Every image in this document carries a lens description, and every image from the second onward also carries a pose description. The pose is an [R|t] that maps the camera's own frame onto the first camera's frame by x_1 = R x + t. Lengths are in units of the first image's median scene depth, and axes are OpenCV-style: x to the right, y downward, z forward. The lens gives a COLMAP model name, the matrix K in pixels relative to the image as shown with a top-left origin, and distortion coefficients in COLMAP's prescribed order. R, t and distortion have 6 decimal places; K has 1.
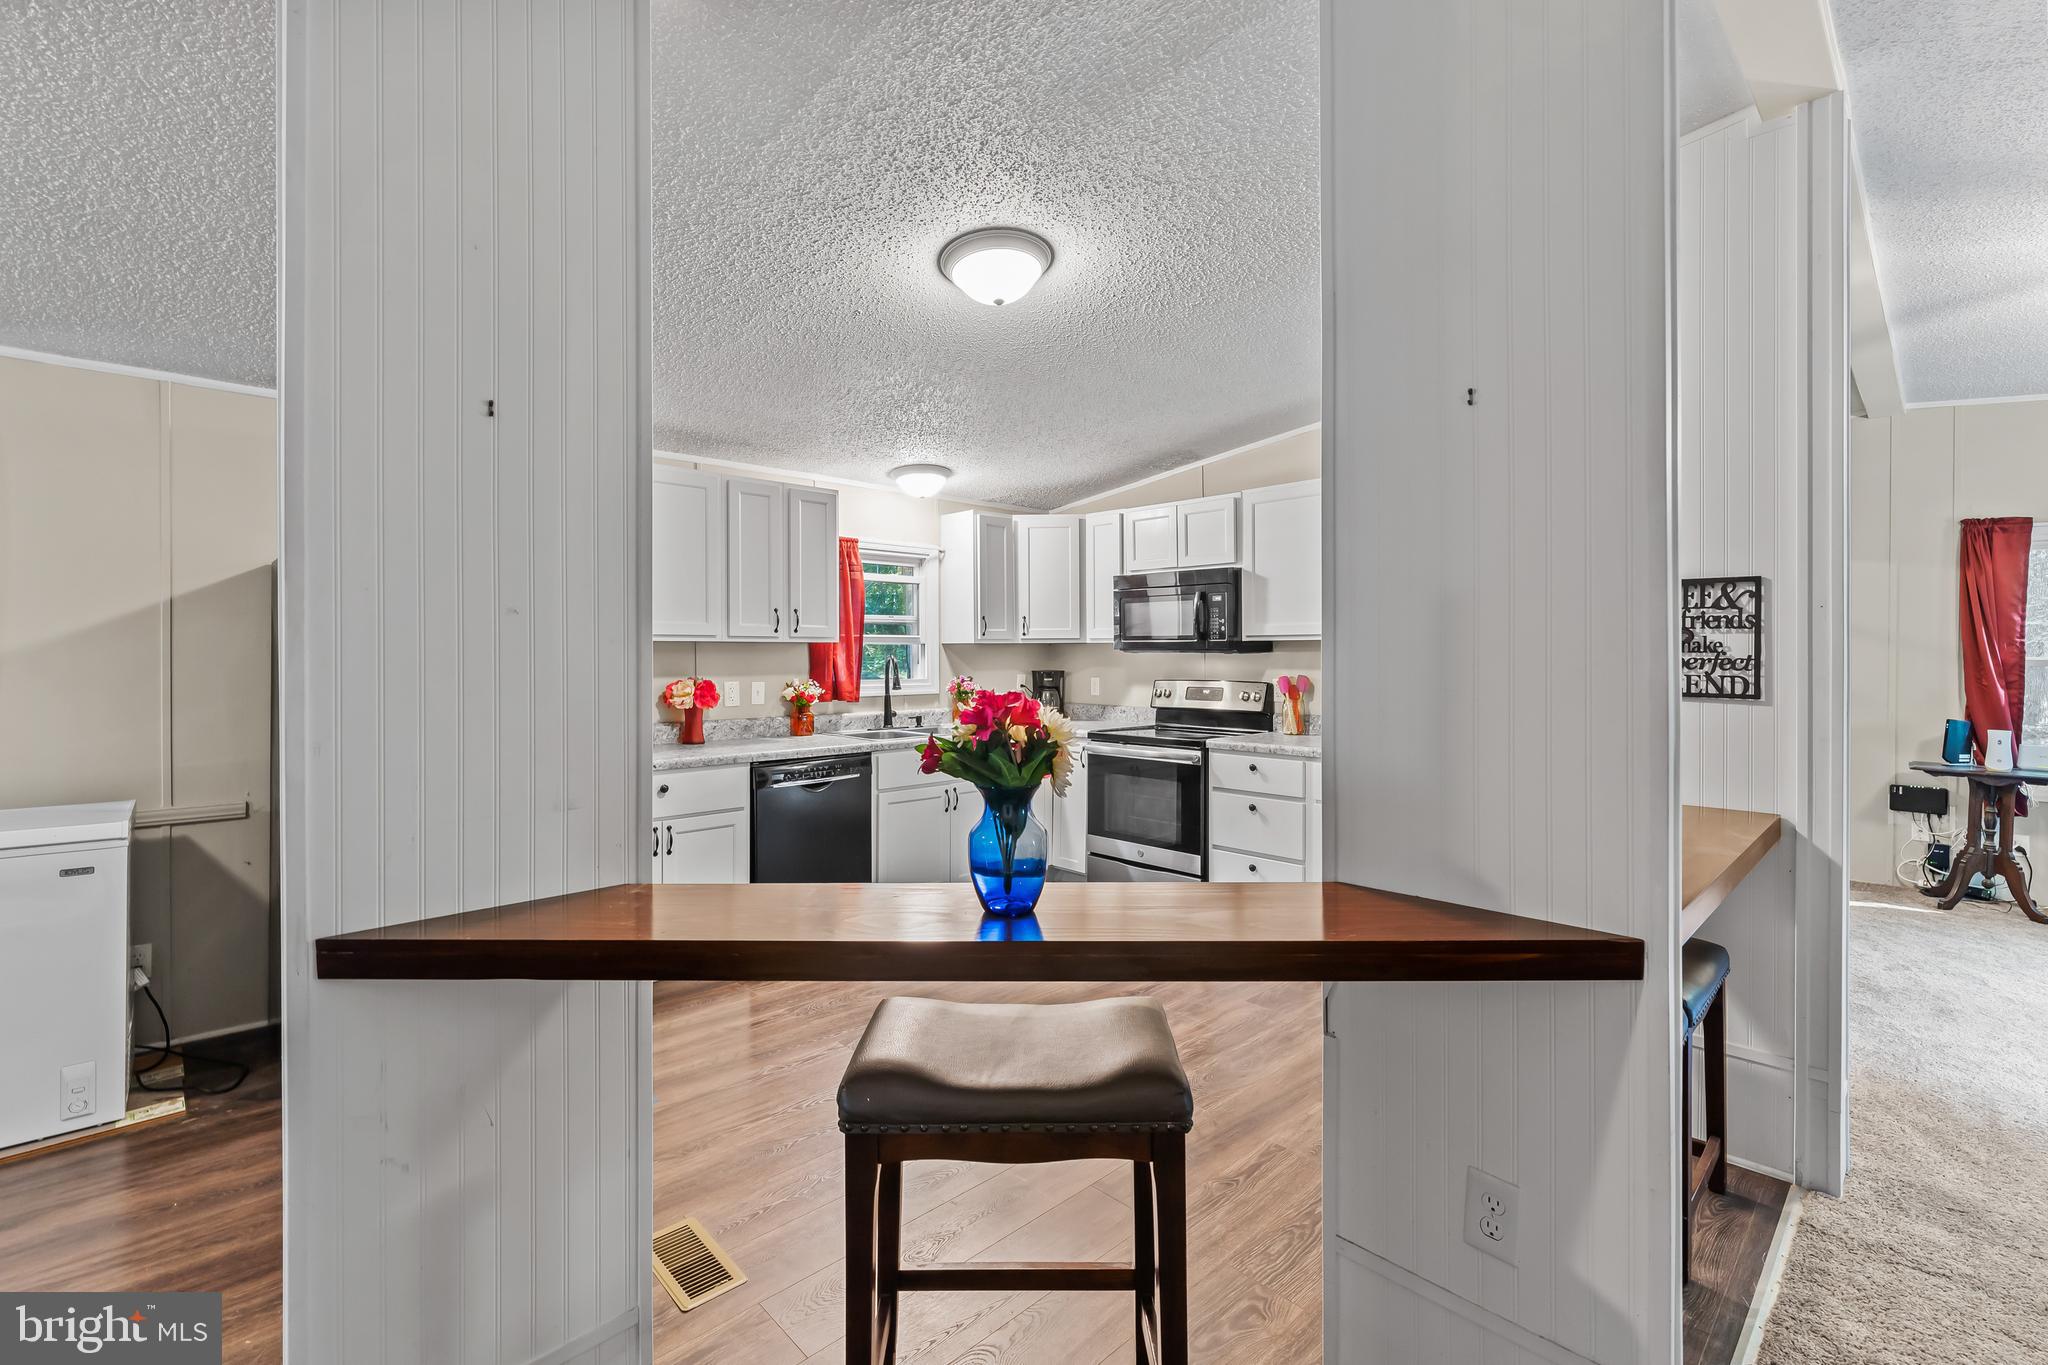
lens RADIAL K [[889.0, 0, 1024.5], [0, 889.0, 659.1], [0, 0, 1]] dist [-0.004937, 0.001898]
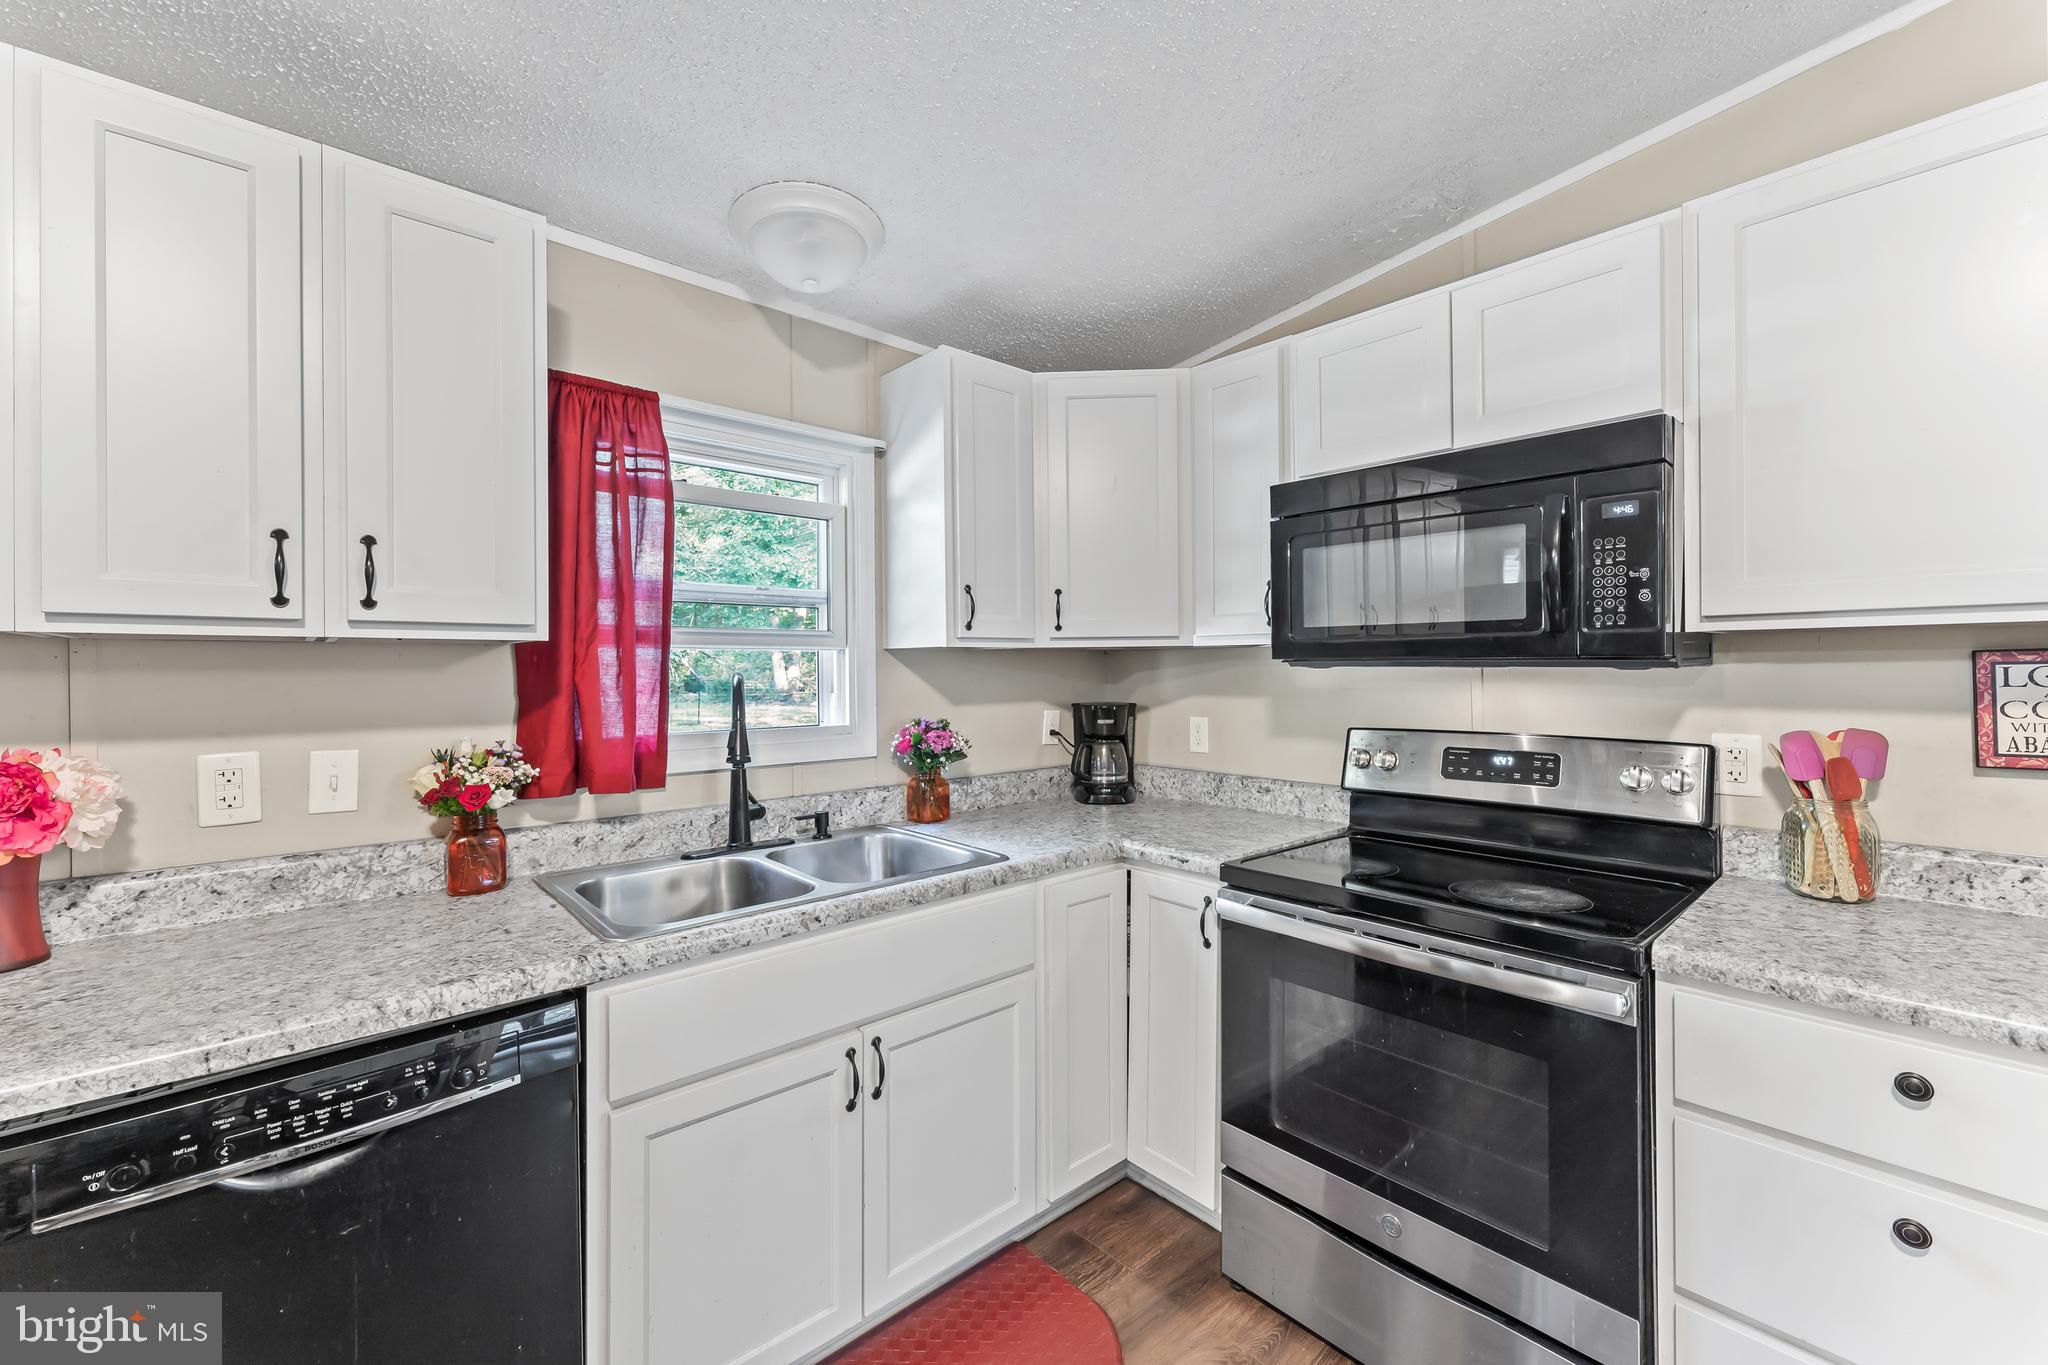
lens RADIAL K [[822.9, 0, 1025.5], [0, 822.9, 668.2], [0, 0, 1]] dist [-0.001438, 0.001539]
pose [[0.999614, -0.003385, -0.027582, -0.006802], [0.003187, 0.999969, -0.007219, -0.004438], [0.027605, 0.007128, 0.999593, 0.640285]]
